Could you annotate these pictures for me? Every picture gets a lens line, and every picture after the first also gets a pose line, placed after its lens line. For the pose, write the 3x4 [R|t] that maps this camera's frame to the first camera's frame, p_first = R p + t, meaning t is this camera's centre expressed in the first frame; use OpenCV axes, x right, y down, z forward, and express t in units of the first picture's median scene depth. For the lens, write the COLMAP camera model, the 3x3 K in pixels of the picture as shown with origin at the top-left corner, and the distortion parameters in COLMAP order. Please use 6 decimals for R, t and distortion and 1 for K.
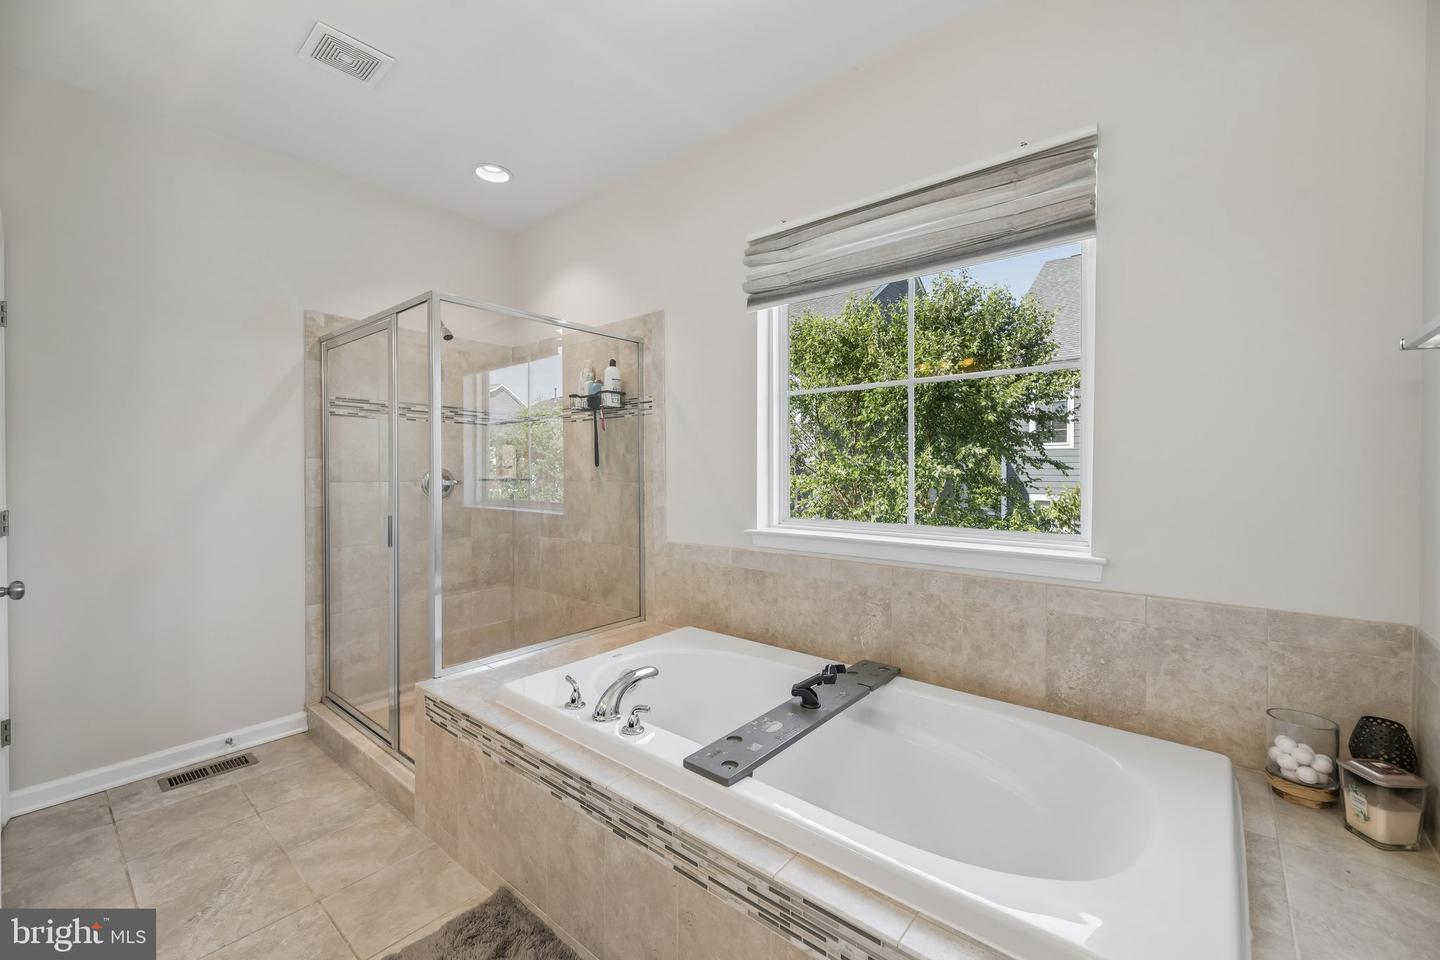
lens RADIAL K [[588.0, 0, 752.9], [0, 588.0, 475.2], [0, 0, 1]] dist [0.009121, -0.000465]
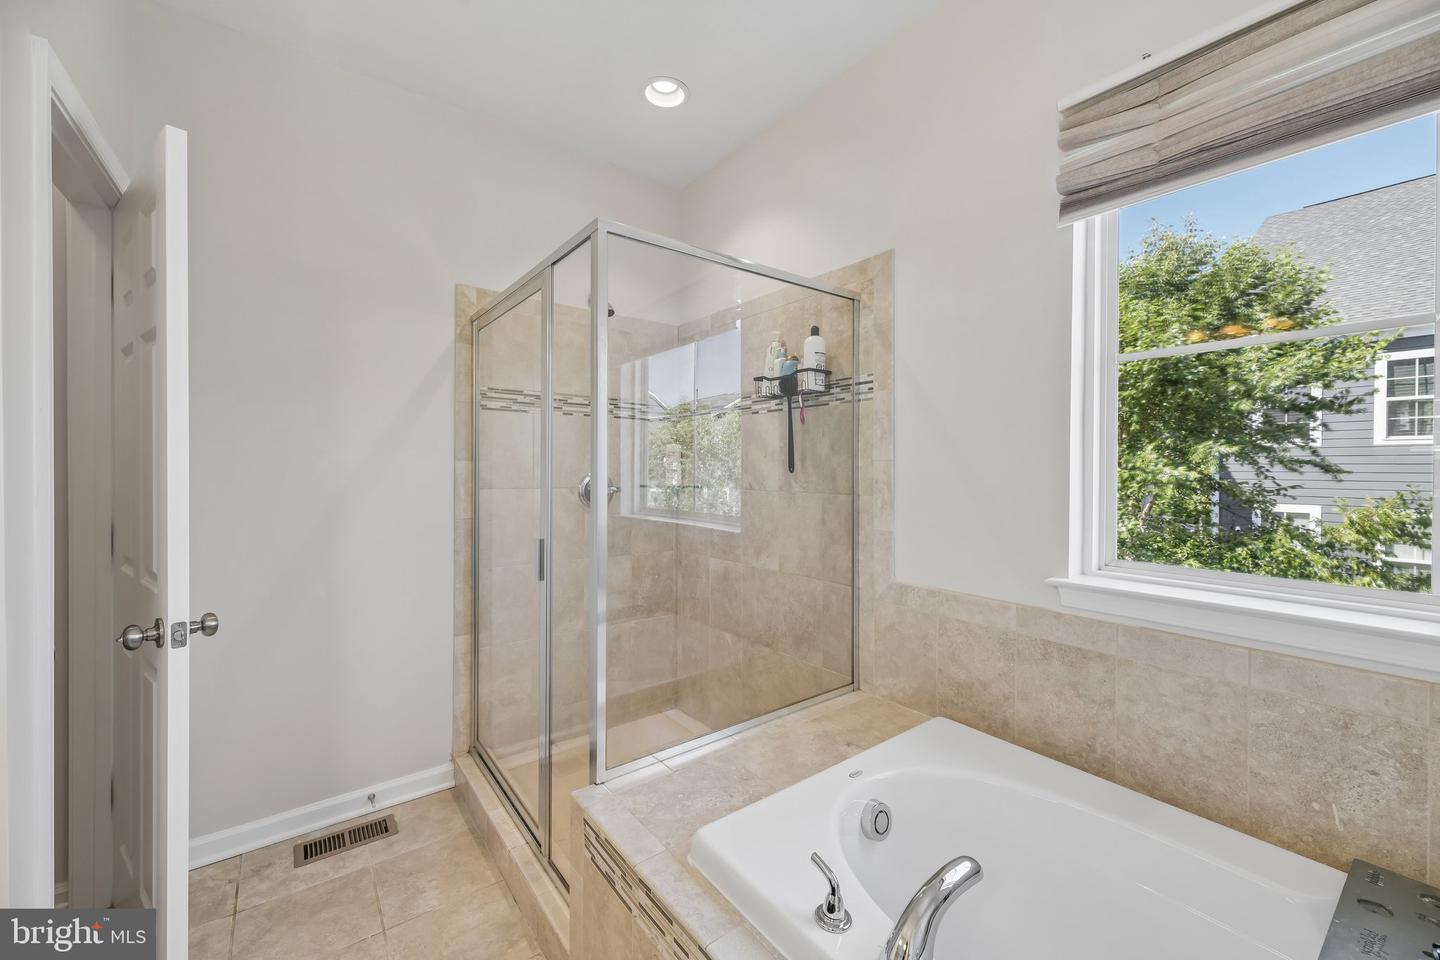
lens RADIAL K [[574.4, 0, 722.7], [0, 574.4, 473.9], [0, 0, 1]] dist [0.009985, -0.000210]
pose [[0.966769, 0.009383, -0.255480, -0.171801], [-0.009186, 0.999956, 0.001964, -0.014040], [0.255487, 0.000448, 0.966812, 0.292143]]
